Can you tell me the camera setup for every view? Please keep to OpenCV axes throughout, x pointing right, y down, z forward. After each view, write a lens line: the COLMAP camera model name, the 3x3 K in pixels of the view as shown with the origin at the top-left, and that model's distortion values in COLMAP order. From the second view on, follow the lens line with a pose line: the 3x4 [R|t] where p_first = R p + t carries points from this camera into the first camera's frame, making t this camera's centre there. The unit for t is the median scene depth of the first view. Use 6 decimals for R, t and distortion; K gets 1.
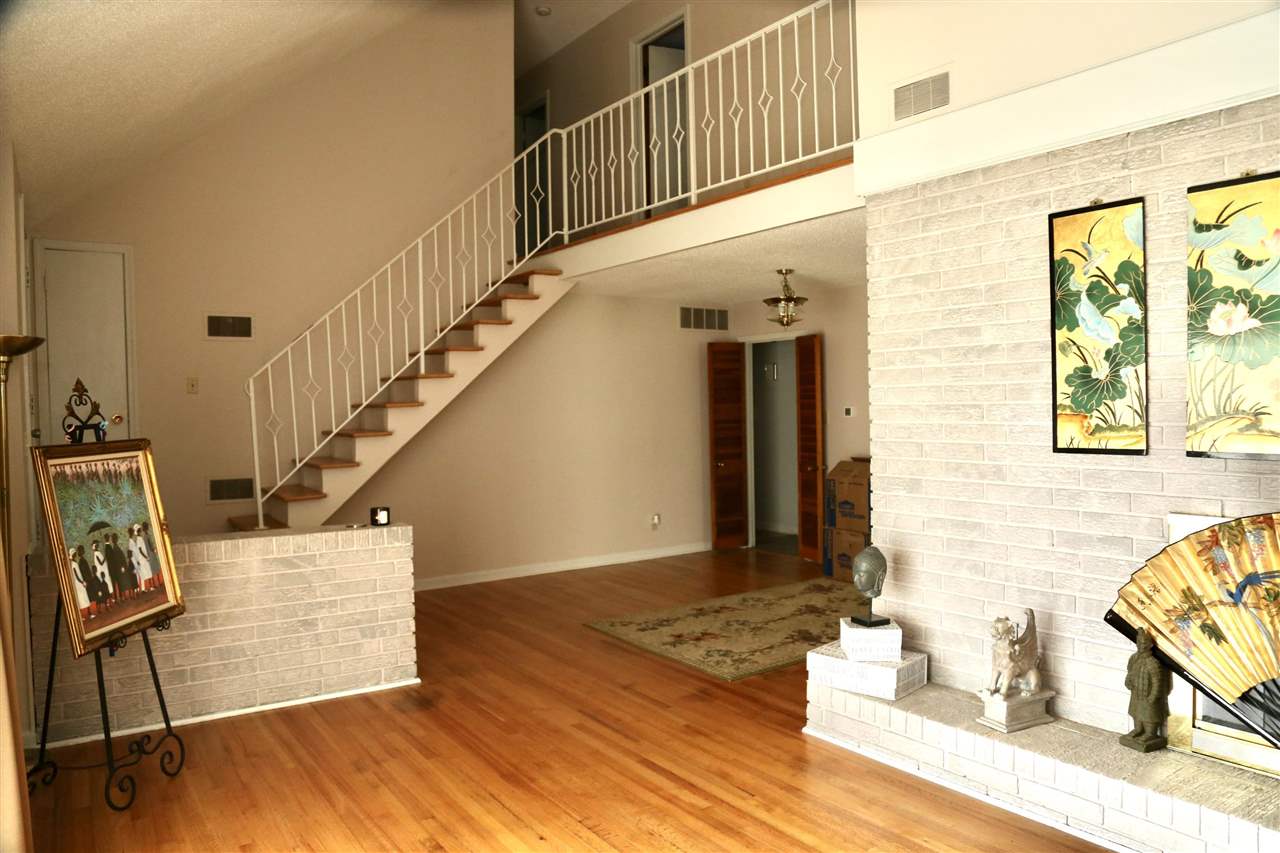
lens RADIAL K [[879.9, 0, 640.0], [0, 879.9, 426.5], [0, 0, 1]] dist [-0.125143, 0.072914]
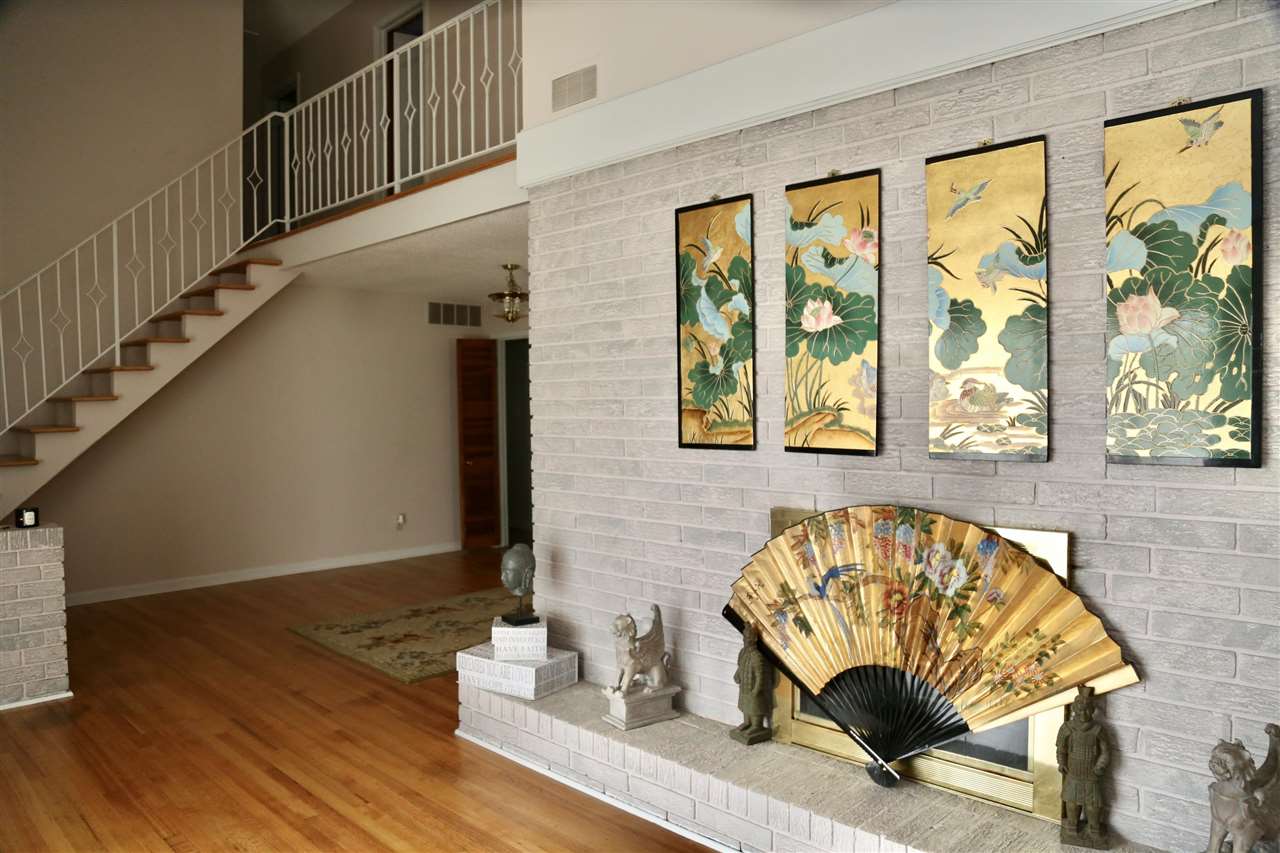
lens RADIAL K [[879.9, 0, 640.0], [0, 879.9, 426.5], [0, 0, 1]] dist [-0.125143, 0.072914]
pose [[0.983486, 0.003917, 0.180941, 0.236447], [-0.003917, 0.999992, -0.000362, 0.005441], [-0.180941, -0.000353, 0.983494, 0.003011]]
